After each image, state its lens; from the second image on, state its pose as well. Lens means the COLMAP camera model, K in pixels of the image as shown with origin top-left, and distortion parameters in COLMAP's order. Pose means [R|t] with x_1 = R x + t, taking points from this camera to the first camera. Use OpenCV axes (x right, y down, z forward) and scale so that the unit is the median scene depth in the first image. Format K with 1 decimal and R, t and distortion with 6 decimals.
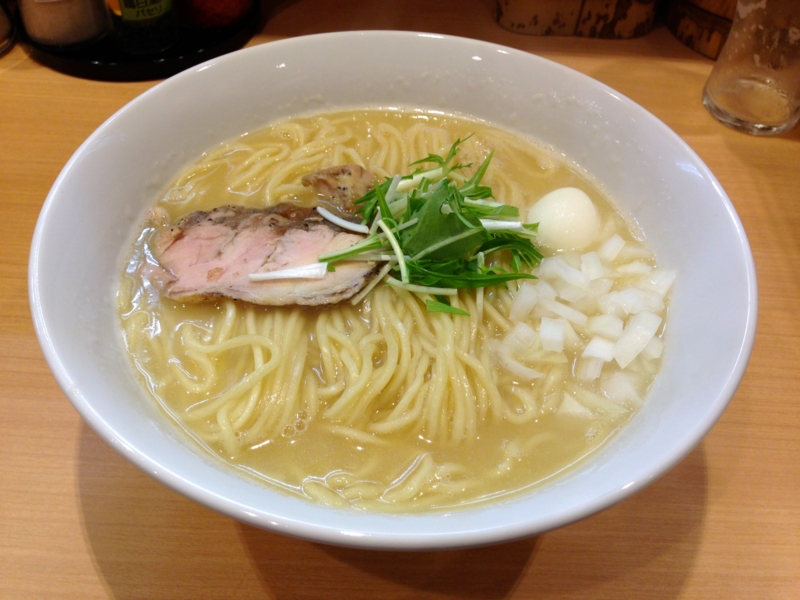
lens RADIAL K [[758.9, 0, 400.0], [0, 758.9, 300.0], [0, 0, 1]] dist [0.011964, 0.008776]
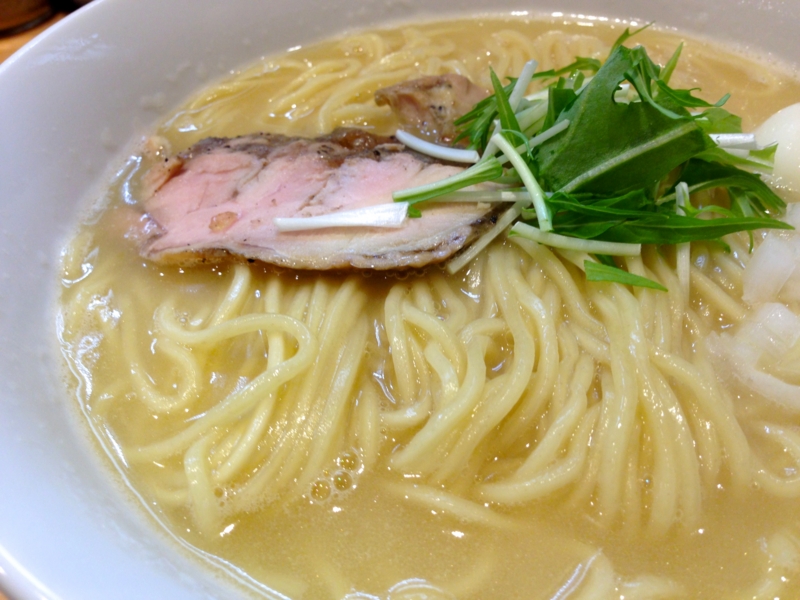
lens RADIAL K [[758.9, 0, 400.0], [0, 758.9, 300.0], [0, 0, 1]] dist [0.011964, 0.008776]
pose [[0.991580, 0.015053, -0.128617, -0.026185], [-0.026074, 0.996087, -0.084445, 0.076645], [0.126843, 0.087088, 0.988092, 0.436849]]
